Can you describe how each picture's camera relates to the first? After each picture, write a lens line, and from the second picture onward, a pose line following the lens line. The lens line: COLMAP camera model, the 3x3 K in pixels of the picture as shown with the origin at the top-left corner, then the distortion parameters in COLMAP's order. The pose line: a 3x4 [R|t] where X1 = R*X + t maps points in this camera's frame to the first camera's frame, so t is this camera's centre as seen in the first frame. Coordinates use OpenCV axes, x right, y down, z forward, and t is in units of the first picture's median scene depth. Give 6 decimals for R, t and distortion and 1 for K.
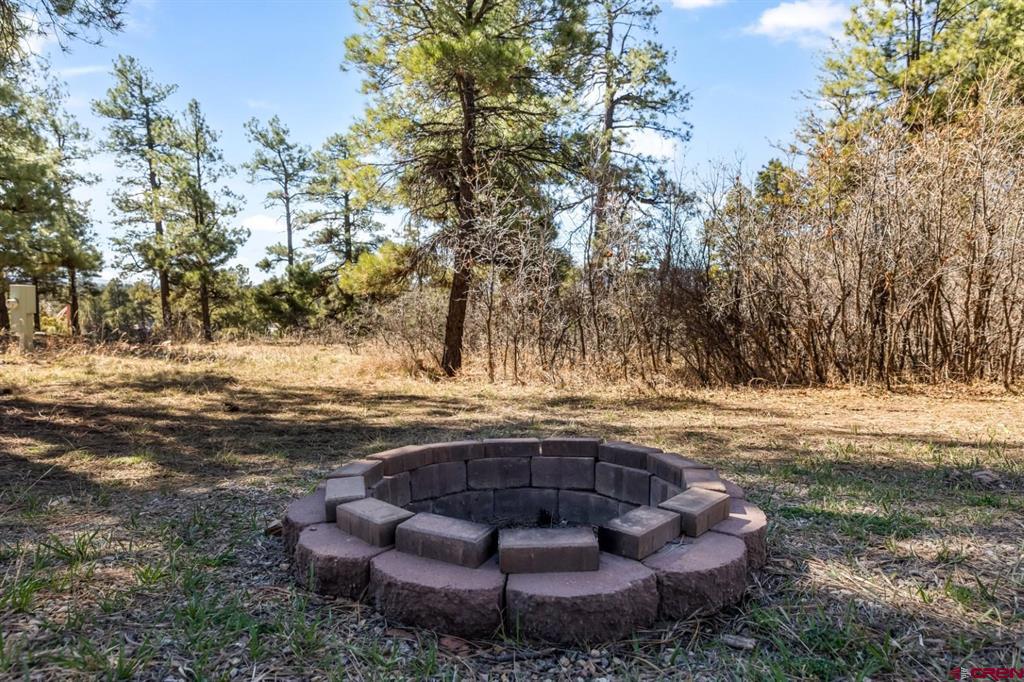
lens RADIAL K [[690.5, 0, 512.0], [0, 690.5, 341.0], [0, 0, 1]] dist [0.002830, 0.002519]
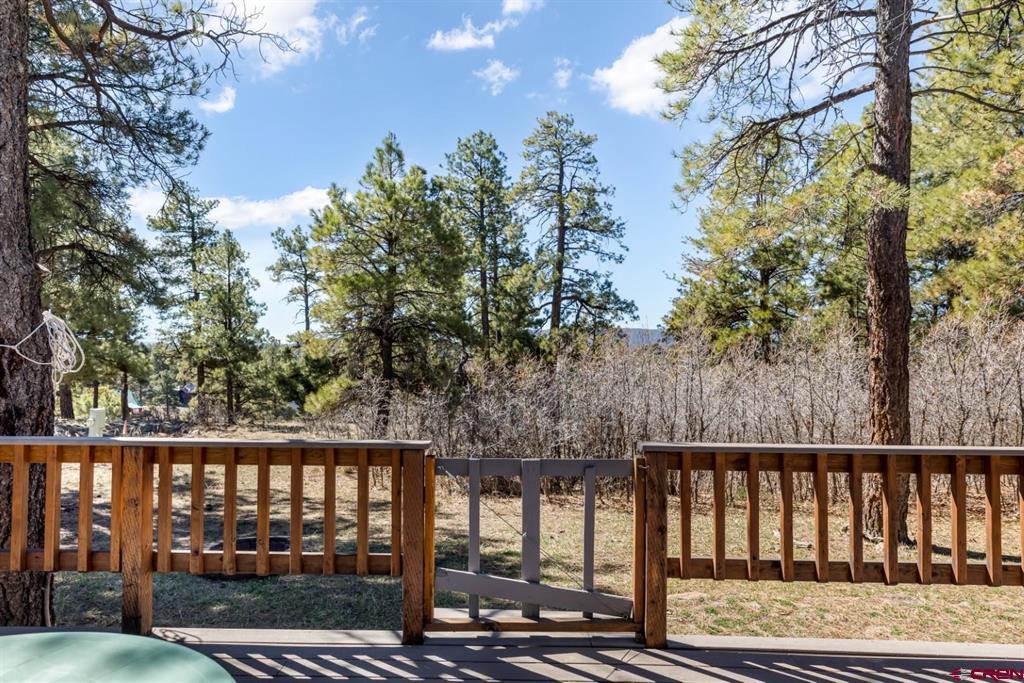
lens RADIAL K [[690.5, 0, 512.0], [0, 690.5, 341.5], [0, 0, 1]] dist [0.002830, 0.002519]
pose [[0.998791, 0.001977, -0.049116, 0.083511], [-0.006157, 0.996353, -0.085105, -0.031255], [0.048768, 0.085304, 0.995161, -0.146041]]
